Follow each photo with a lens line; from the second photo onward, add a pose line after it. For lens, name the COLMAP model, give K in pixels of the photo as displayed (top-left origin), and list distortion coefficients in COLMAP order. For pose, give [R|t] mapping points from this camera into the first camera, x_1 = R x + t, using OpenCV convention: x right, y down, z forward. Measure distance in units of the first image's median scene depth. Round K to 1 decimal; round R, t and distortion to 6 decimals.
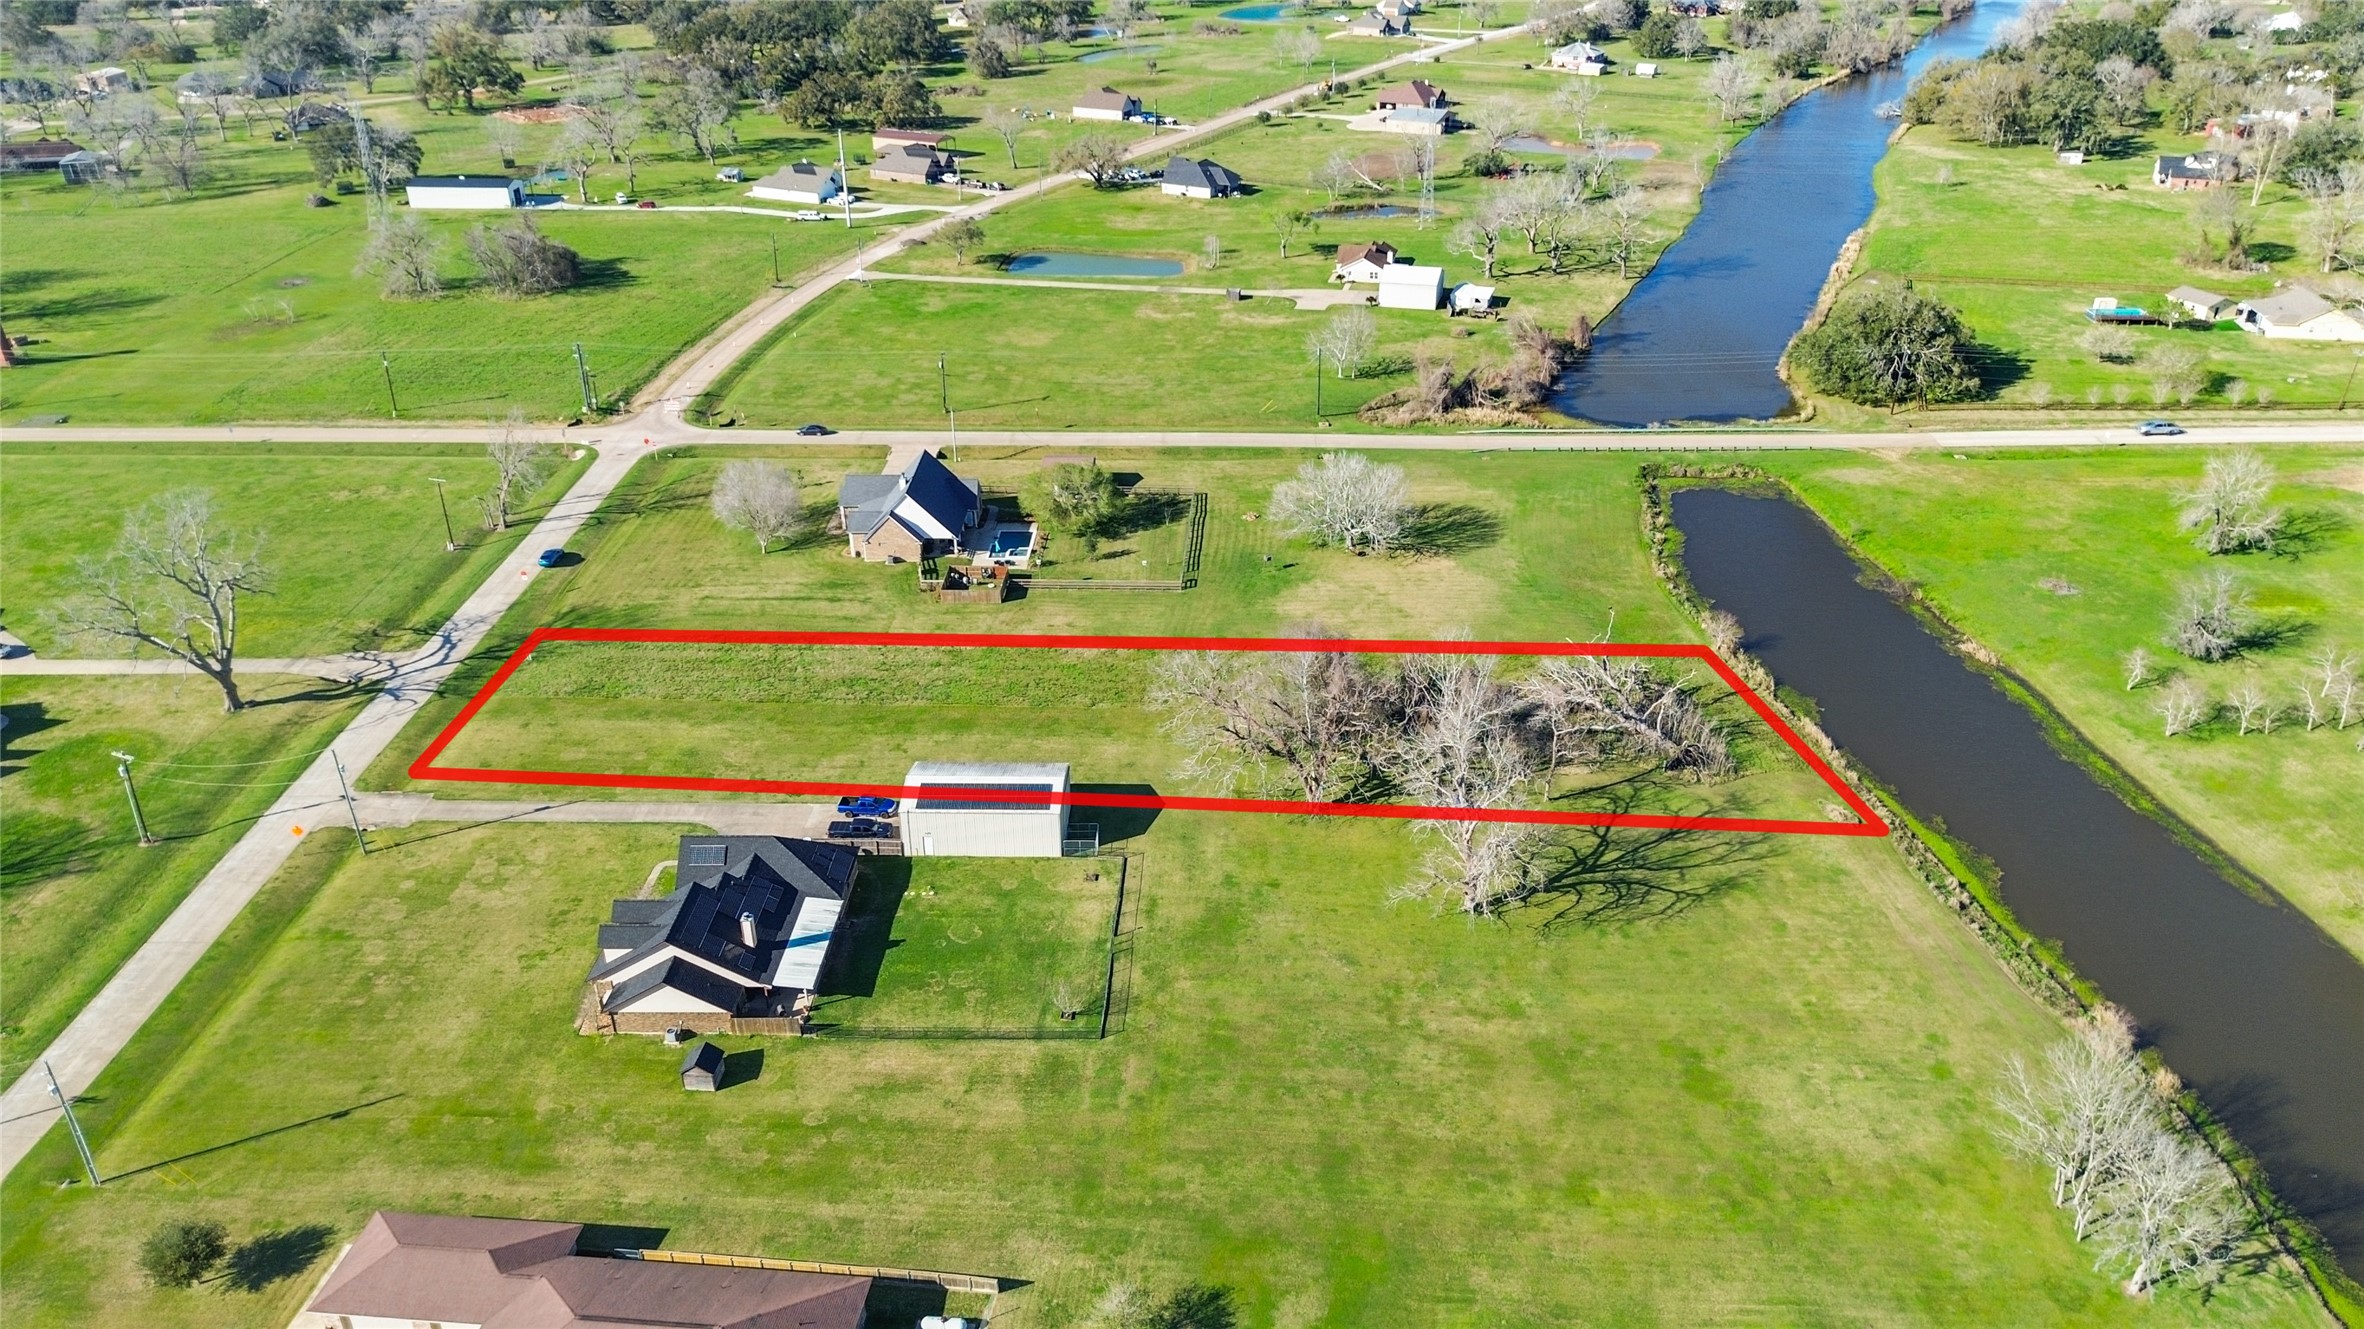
lens RADIAL K [[1667.6, 0, 1186.3], [0, 1667.6, 669.2], [0, 0, 1]] dist [0.068709, -0.063555]
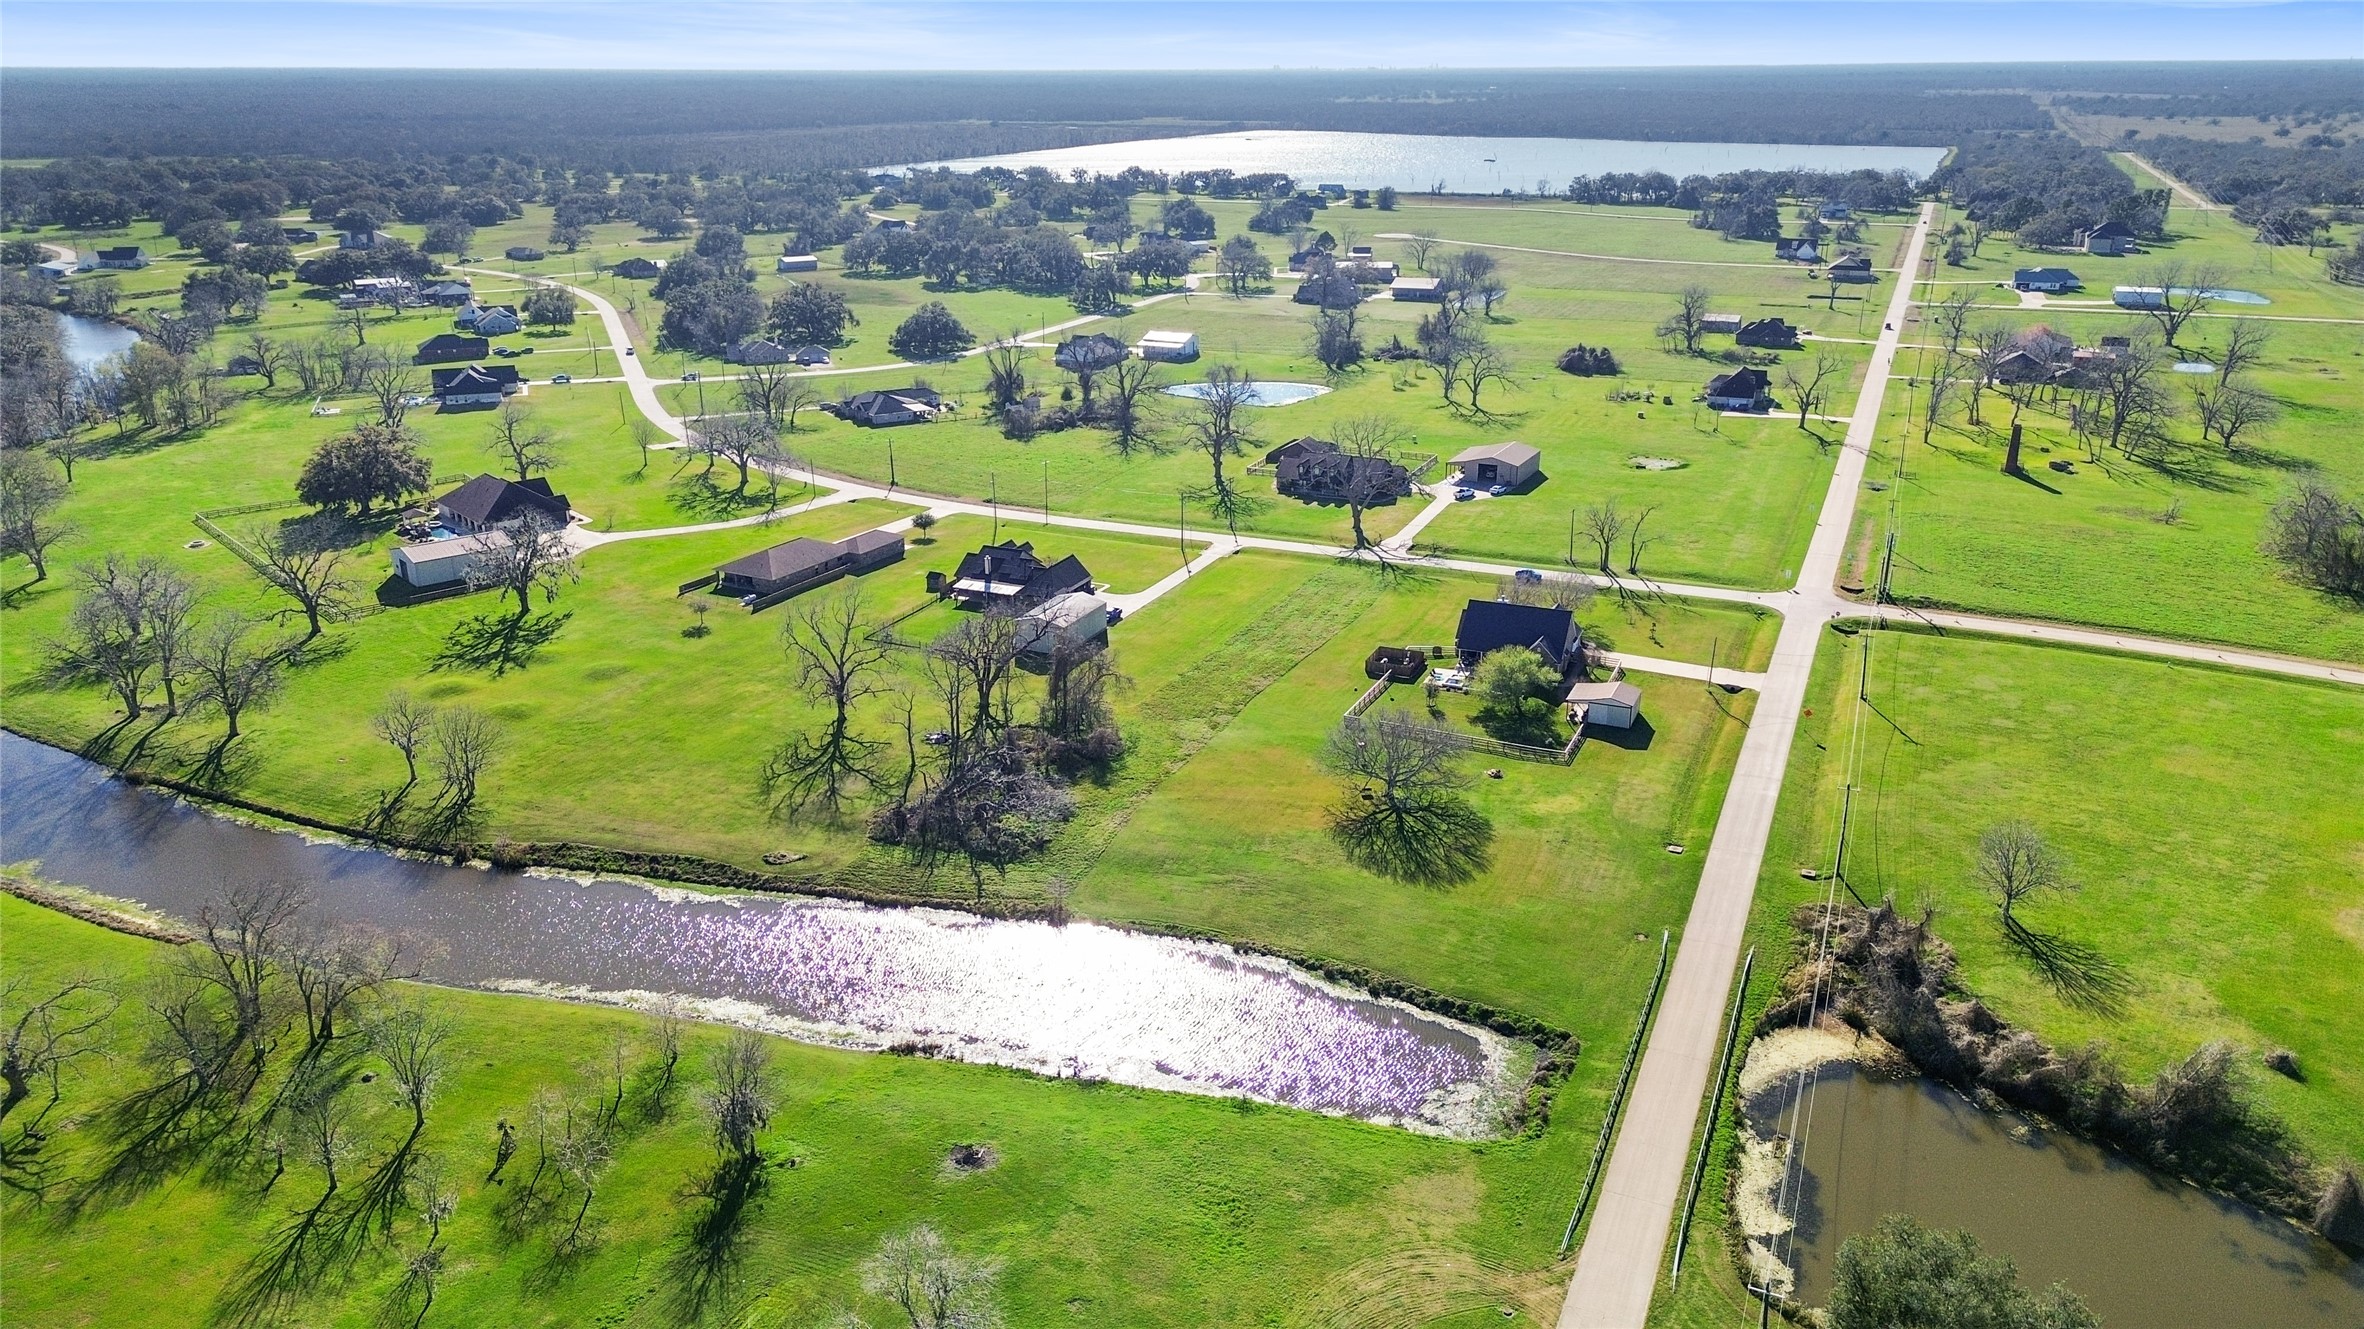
lens RADIAL K [[1667.6, 0, 1186.3], [0, 1667.6, 669.2], [0, 0, 1]] dist [0.068709, -0.063555]
pose [[-0.379161, 0.324933, -0.866404, 1.085384], [-0.426491, 0.769567, 0.475260, -0.612248], [0.821184, 0.549713, -0.153209, 1.134532]]
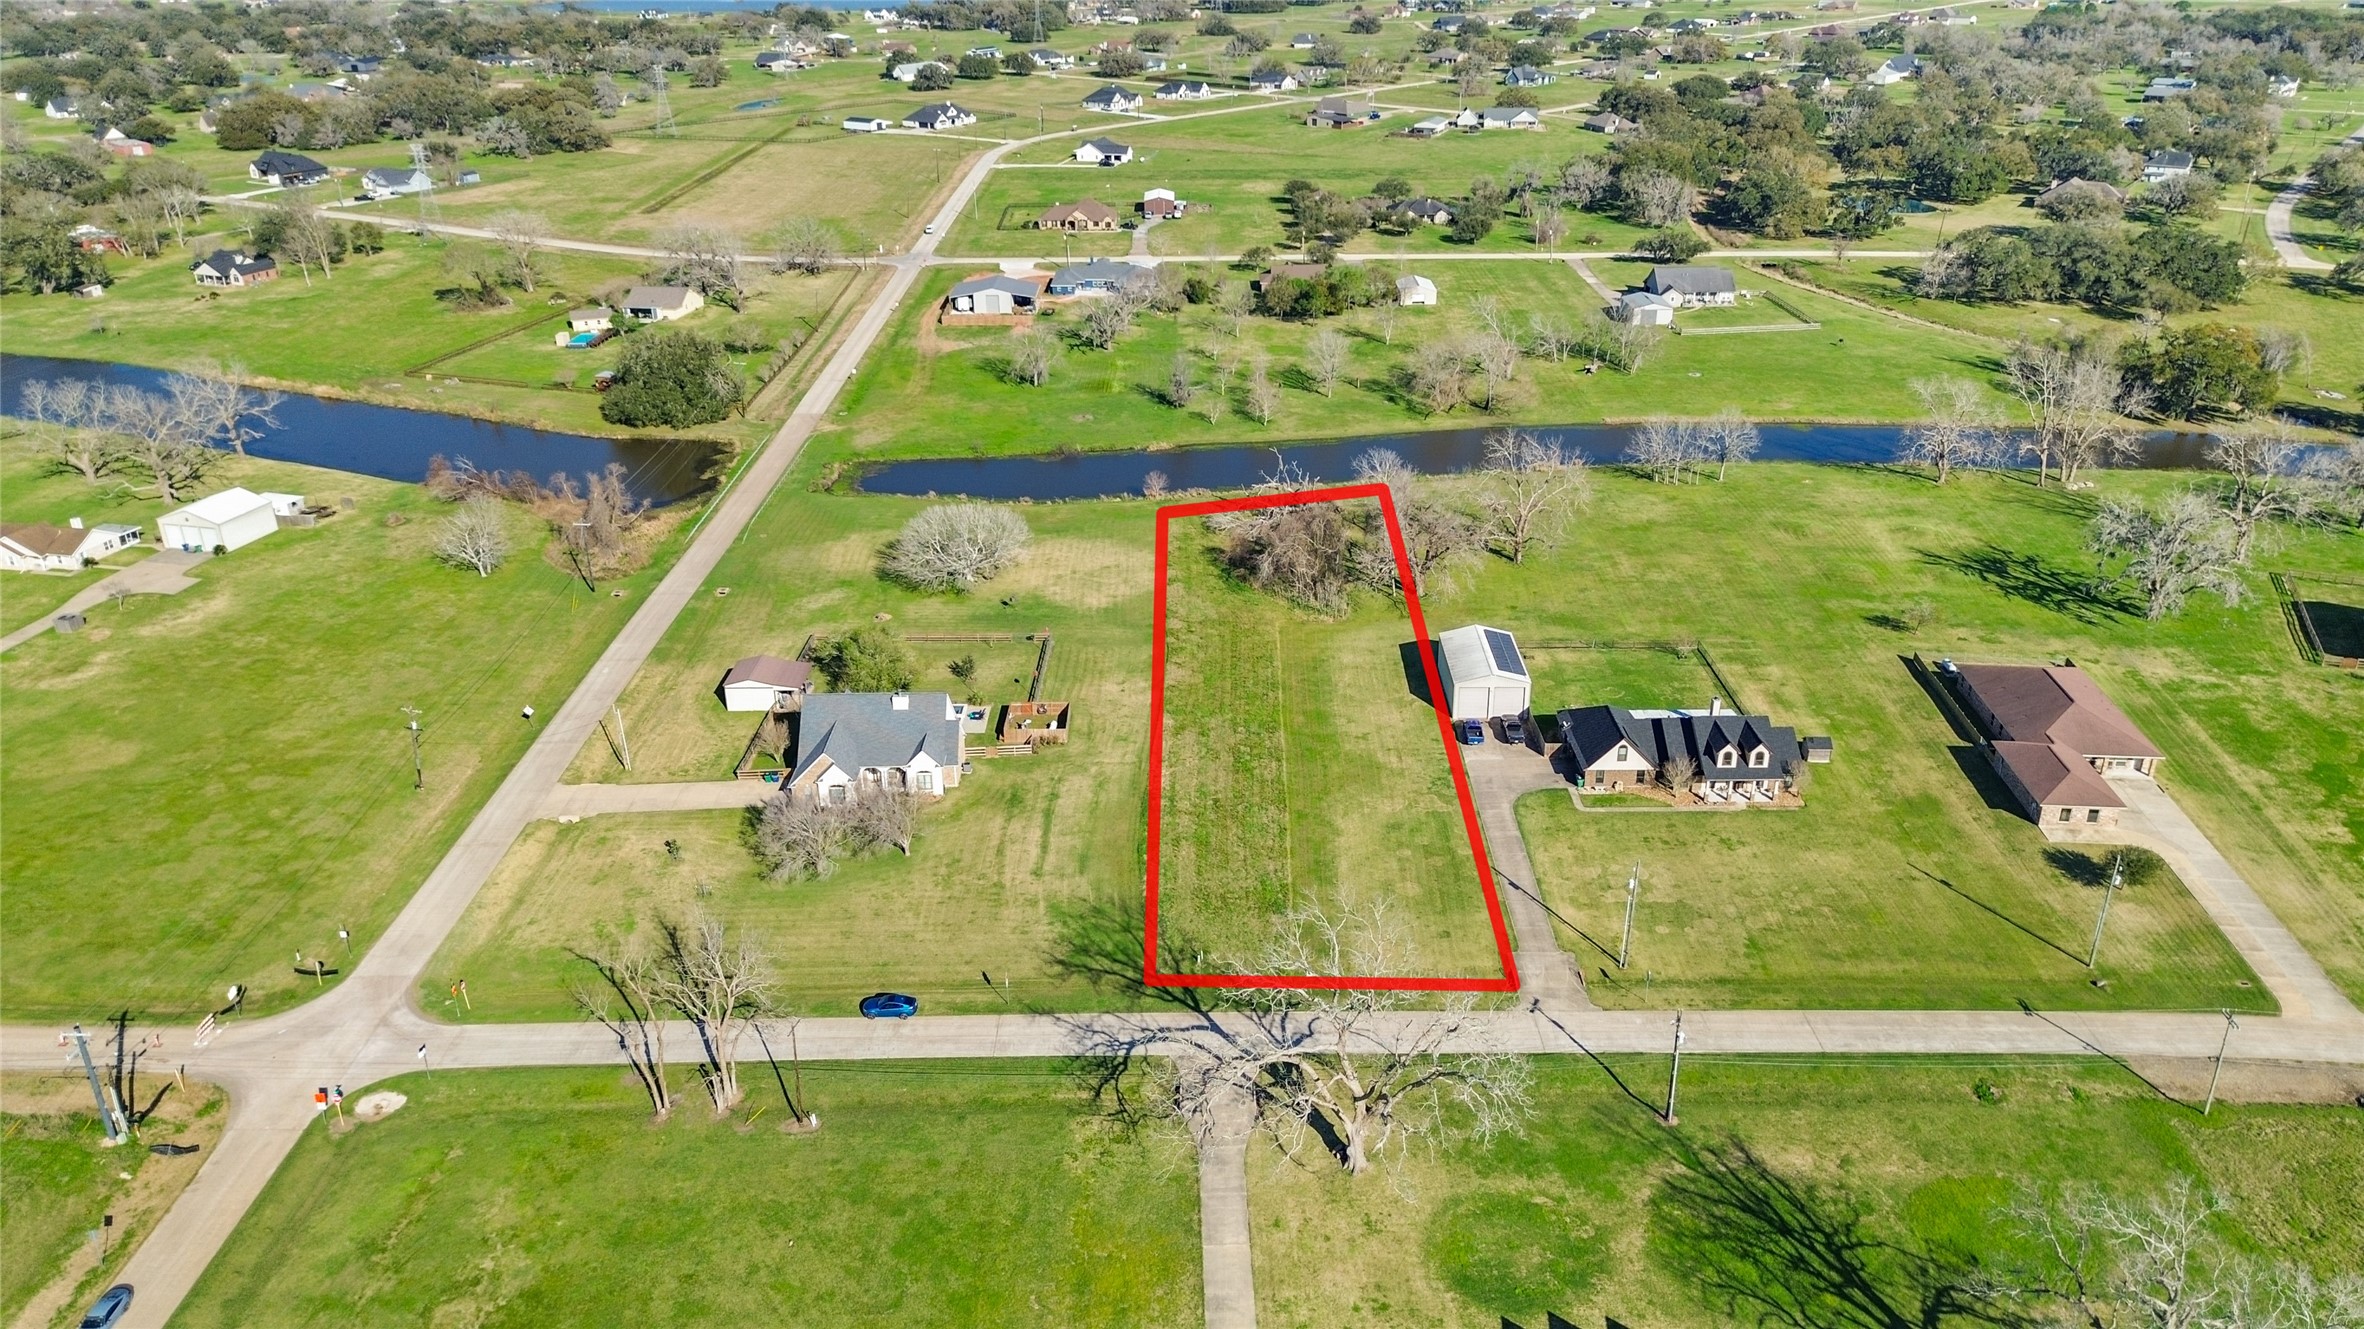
lens RADIAL K [[1667.6, 0, 1186.3], [0, 1667.6, 669.2], [0, 0, 1]] dist [0.068709, -0.063555]
pose [[-0.021676, -0.410999, 0.911378, -1.049691], [0.476442, 0.797176, 0.370829, -0.413429], [-0.878939, 0.442257, 0.178537, 0.788188]]
